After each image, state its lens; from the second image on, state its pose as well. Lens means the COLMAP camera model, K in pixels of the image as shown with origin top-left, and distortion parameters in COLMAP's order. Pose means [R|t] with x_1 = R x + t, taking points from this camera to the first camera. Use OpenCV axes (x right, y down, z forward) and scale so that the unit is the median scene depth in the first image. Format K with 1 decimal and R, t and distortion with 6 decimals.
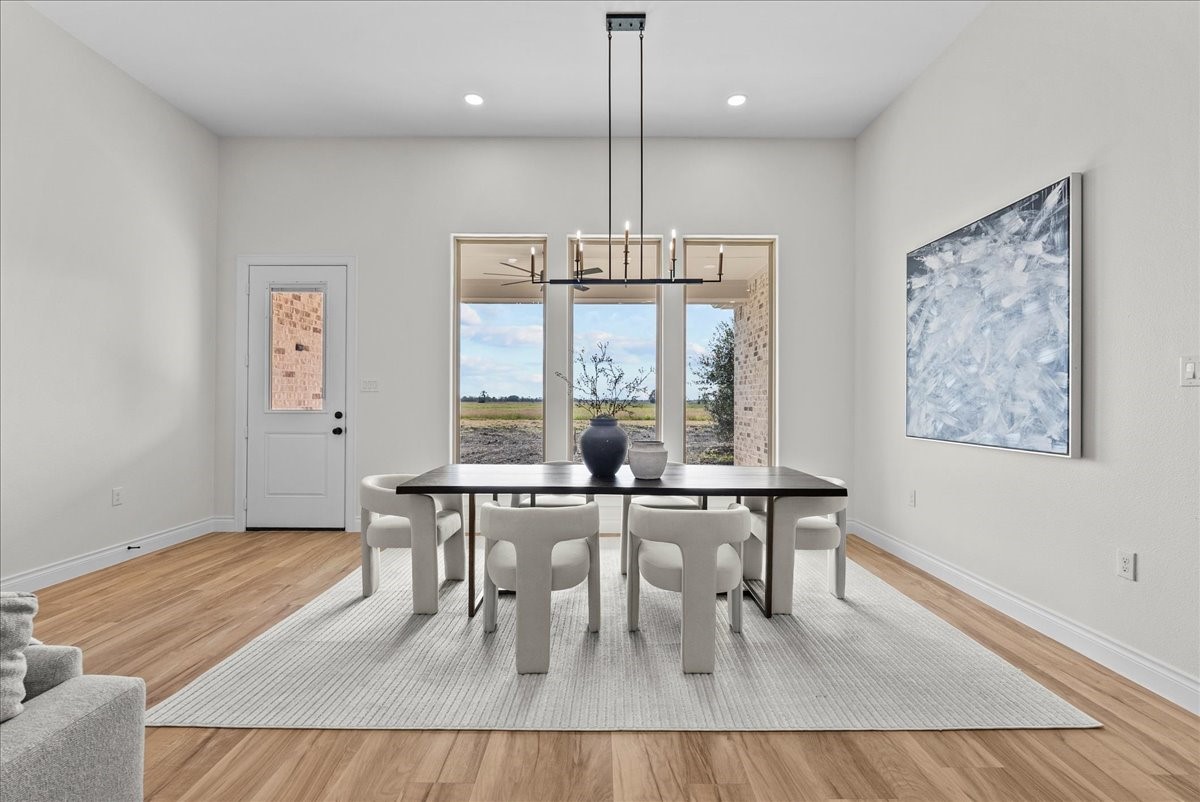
lens RADIAL K [[540.1, 0, 599.7], [0, 540.1, 408.4], [0, 0, 1]] dist [0.003577, 0.000595]
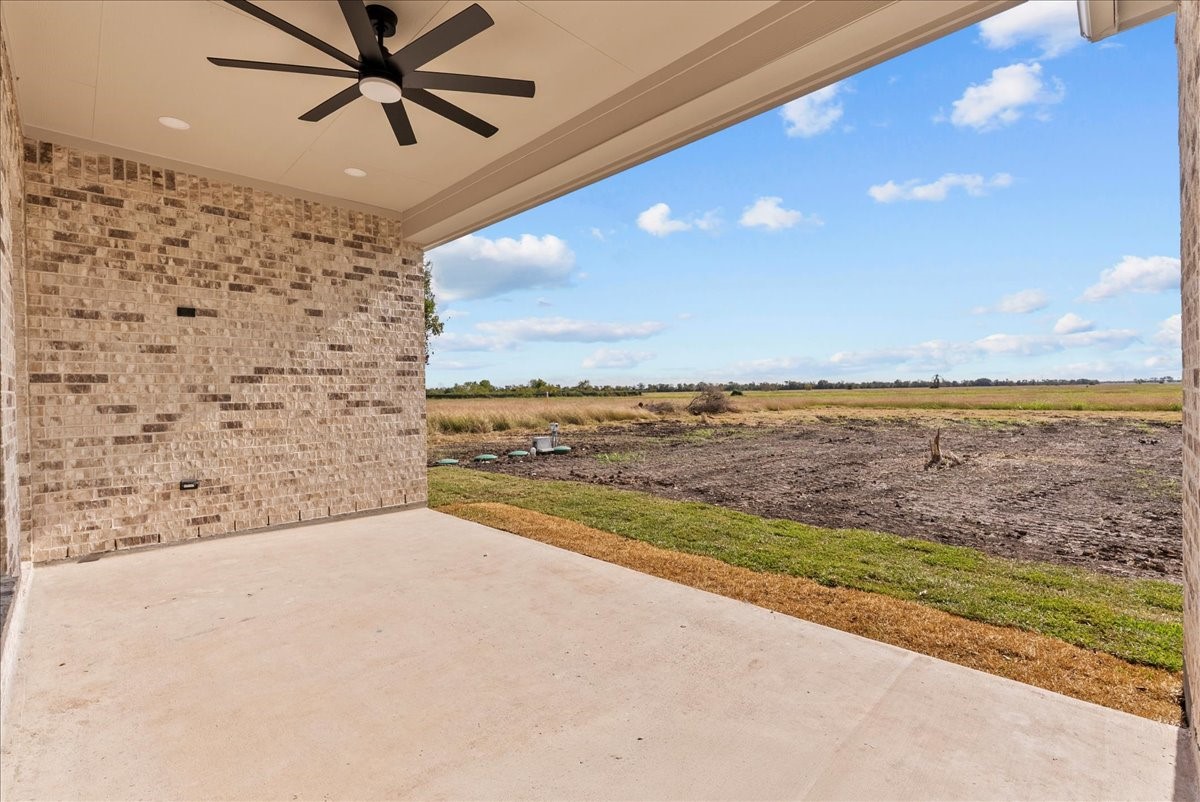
lens RADIAL K [[540.1, 0, 599.4], [0, 540.1, 401.3], [0, 0, 1]] dist [0.003577, 0.000595]
pose [[0.704689, -0.005289, -0.709496, 0.341242], [0.011738, 0.999922, 0.004204, 0.010000], [0.709419, -0.011290, 0.704696, 0.870587]]
